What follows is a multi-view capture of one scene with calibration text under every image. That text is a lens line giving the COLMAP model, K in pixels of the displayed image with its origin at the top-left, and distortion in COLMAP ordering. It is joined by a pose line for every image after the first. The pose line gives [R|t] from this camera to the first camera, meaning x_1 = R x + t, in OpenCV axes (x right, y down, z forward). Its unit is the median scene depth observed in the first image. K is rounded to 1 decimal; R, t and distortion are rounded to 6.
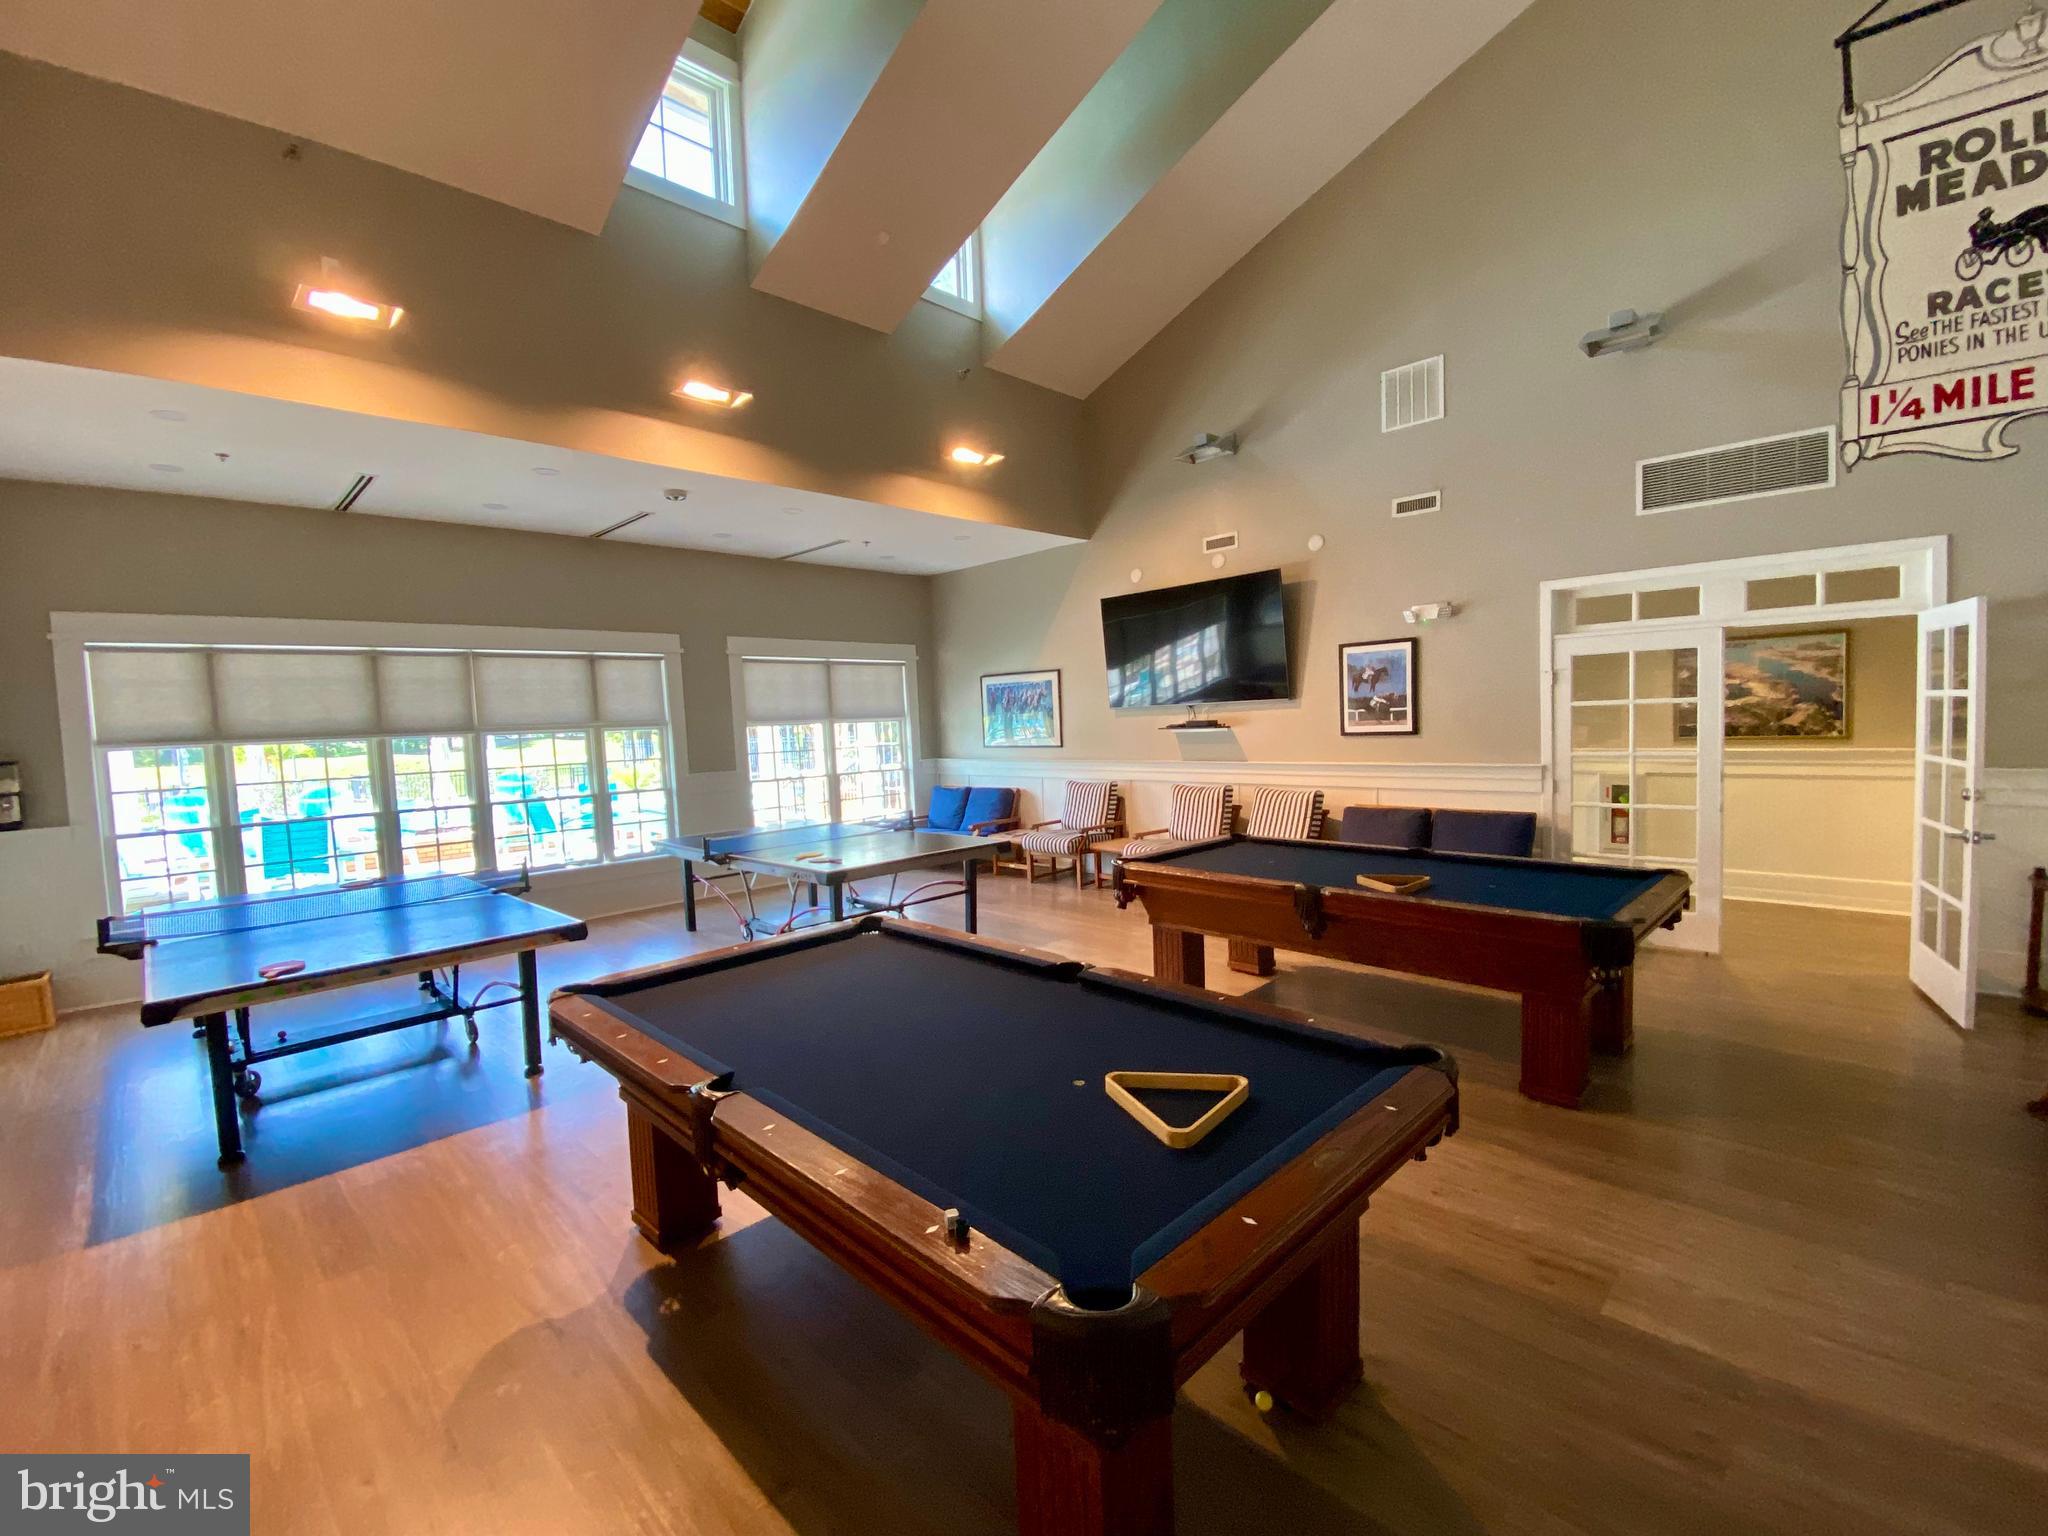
lens RADIAL K [[891.4, 0, 1011.7], [0, 891.4, 770.9], [0, 0, 1]] dist [0.012556, -0.016217]
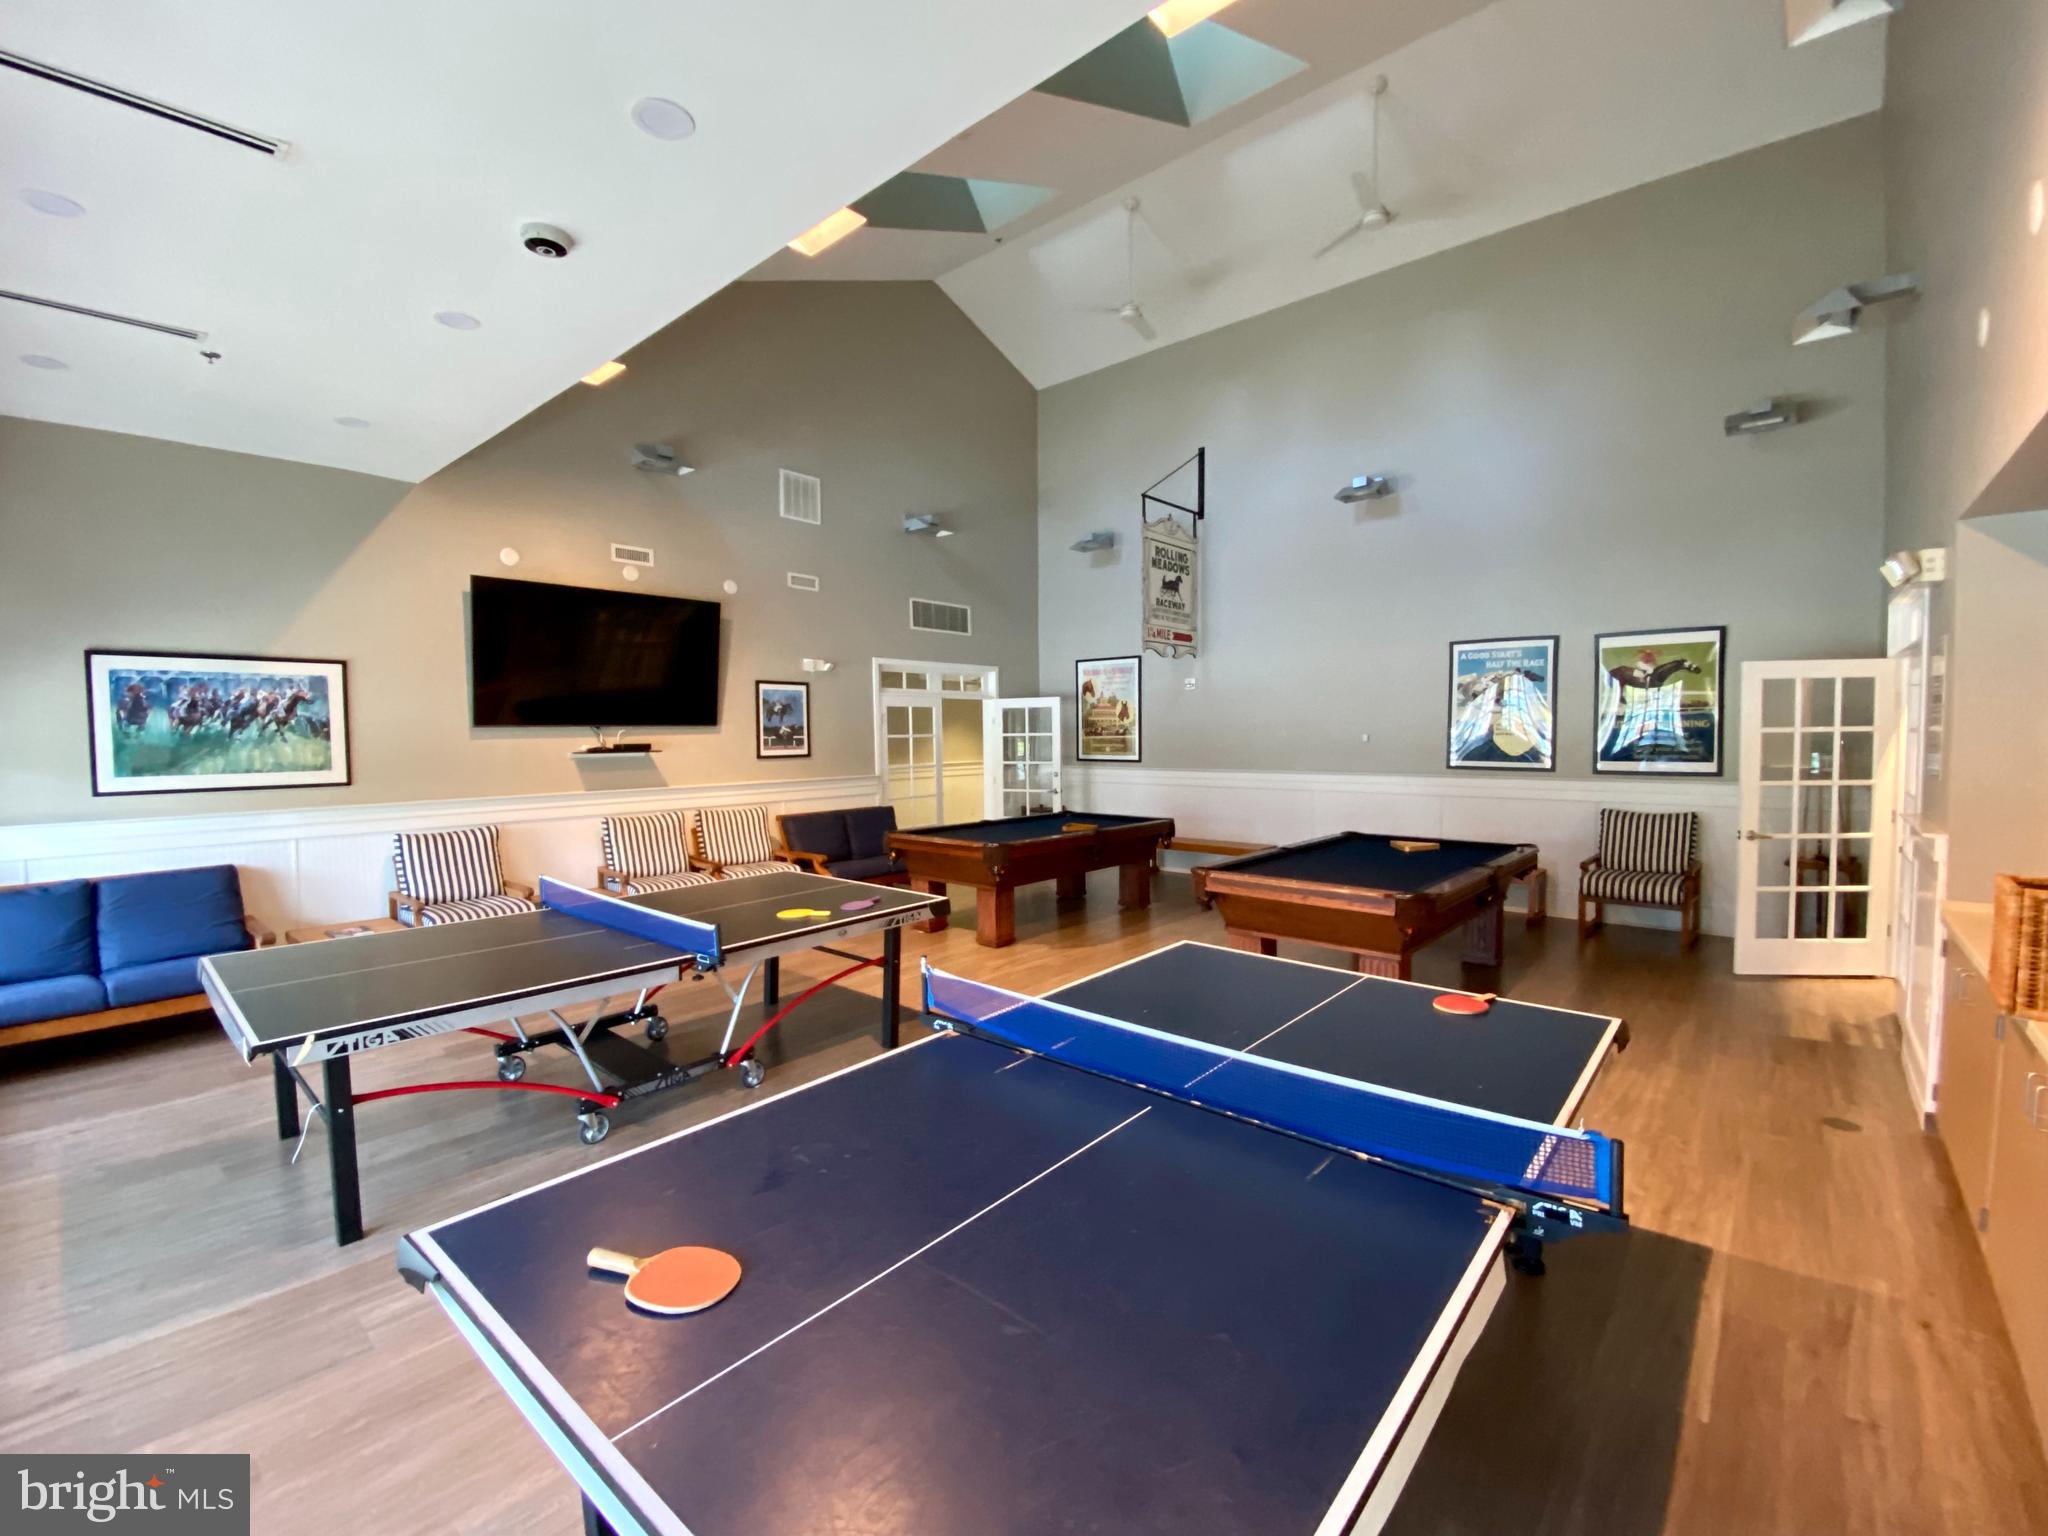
lens RADIAL K [[891.4, 0, 1012.4], [0, 891.4, 773.8], [0, 0, 1]] dist [0.012556, -0.016217]
pose [[-0.103139, -0.005795, 0.994650, -0.865629], [0.073358, 0.997215, 0.013417, -0.012070], [-0.991958, 0.074350, -0.102427, 0.837995]]
